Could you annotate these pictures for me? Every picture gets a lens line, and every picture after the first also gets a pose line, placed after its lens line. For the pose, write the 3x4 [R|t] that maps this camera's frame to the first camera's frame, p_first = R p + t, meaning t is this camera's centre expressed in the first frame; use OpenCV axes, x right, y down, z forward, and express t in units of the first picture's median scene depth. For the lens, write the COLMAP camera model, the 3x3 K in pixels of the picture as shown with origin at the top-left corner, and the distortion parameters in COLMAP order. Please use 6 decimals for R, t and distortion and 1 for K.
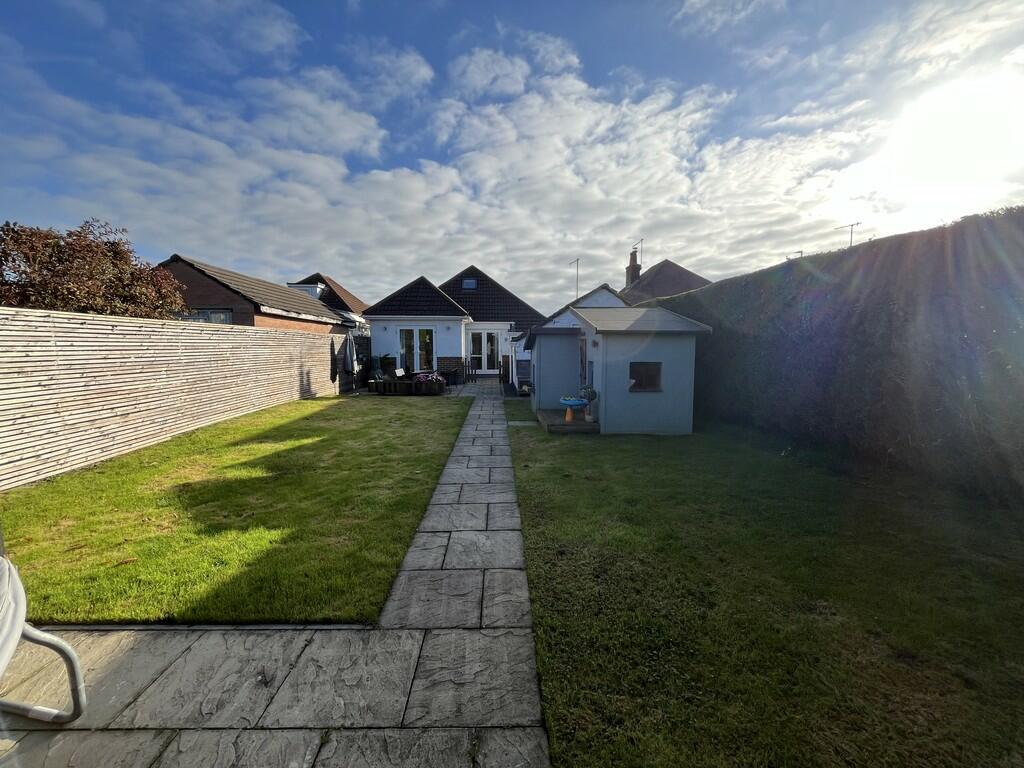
lens RADIAL K [[414.0, 0, 509.1], [0, 414.0, 380.7], [0, 0, 1]] dist [-0.003069, 0.000386]
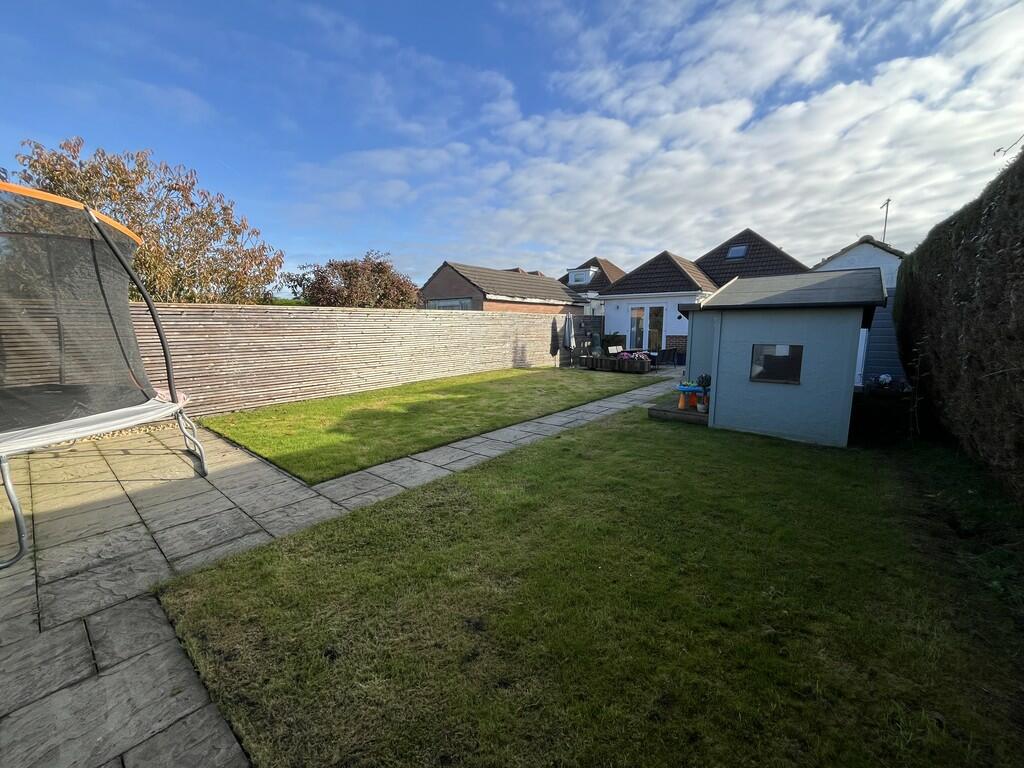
lens RADIAL K [[414.0, 0, 510.3], [0, 414.0, 387.3], [0, 0, 1]] dist [-0.003069, 0.000386]
pose [[0.747827, 0.095549, -0.656981, 0.739778], [-0.049783, 0.994874, 0.088024, -0.014621], [0.662024, -0.033120, 0.748750, 0.128563]]
